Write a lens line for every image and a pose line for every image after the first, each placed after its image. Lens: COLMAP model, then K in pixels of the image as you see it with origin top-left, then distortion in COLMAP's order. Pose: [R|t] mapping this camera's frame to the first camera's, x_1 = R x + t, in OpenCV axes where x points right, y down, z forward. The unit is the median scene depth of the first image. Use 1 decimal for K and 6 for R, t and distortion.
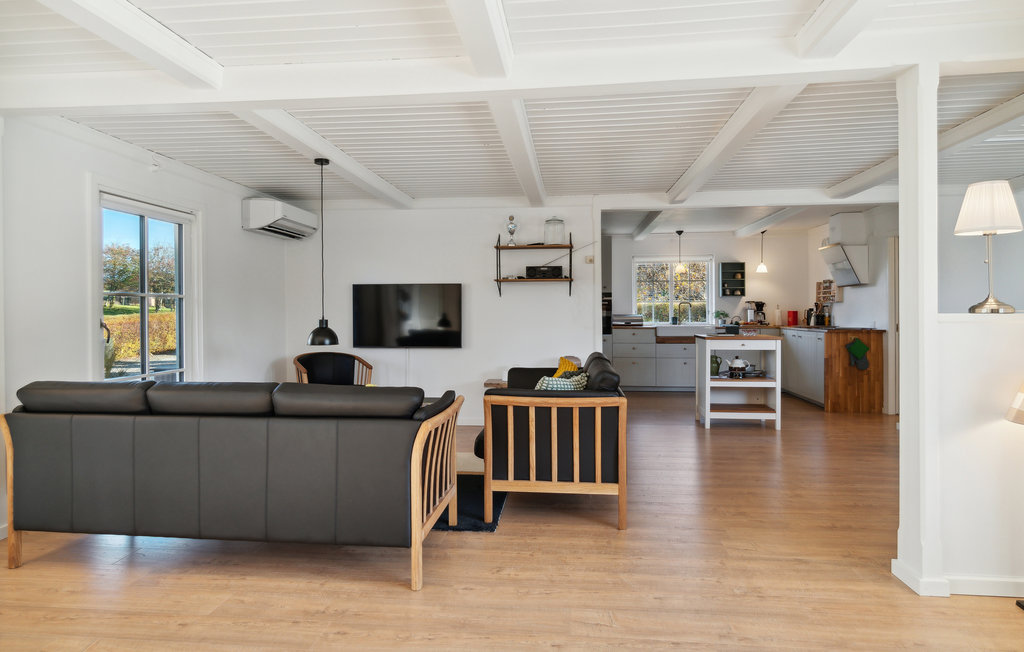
lens RADIAL K [[554.2, 0, 507.1], [0, 554.2, 331.1], [0, 0, 1]] dist [0.001994, -0.000172]
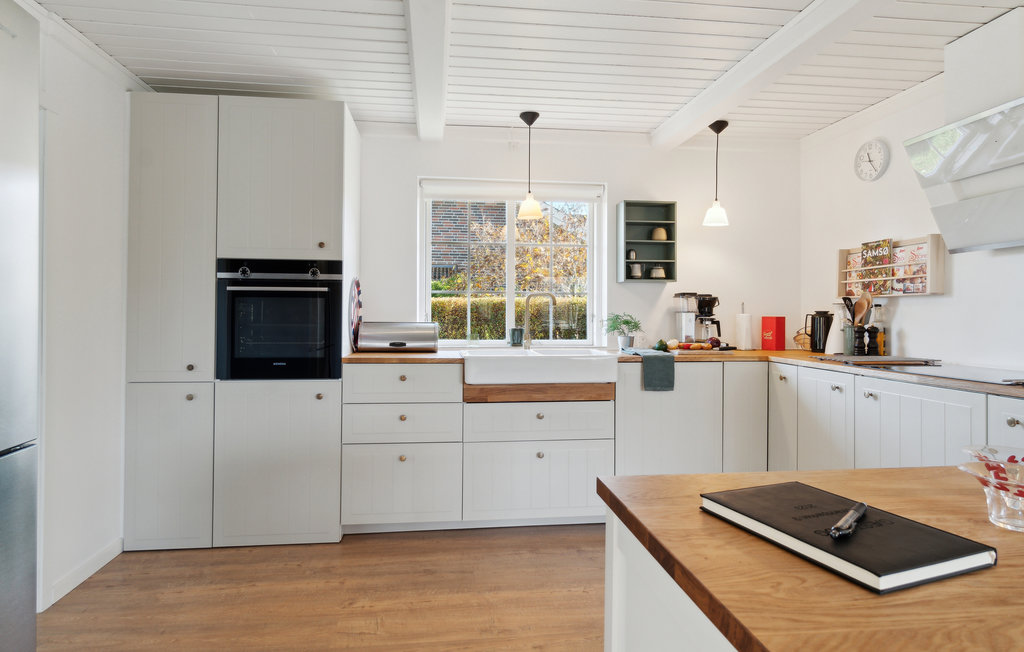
lens RADIAL K [[554.2, 0, 511.4], [0, 554.2, 320.5], [0, 0, 1]] dist [0.001994, -0.000172]
pose [[0.972229, 0.005218, 0.233975, 0.207237], [-0.000853, 0.999824, -0.018756, -0.024685], [-0.234032, 0.018035, 0.972062, 0.615906]]
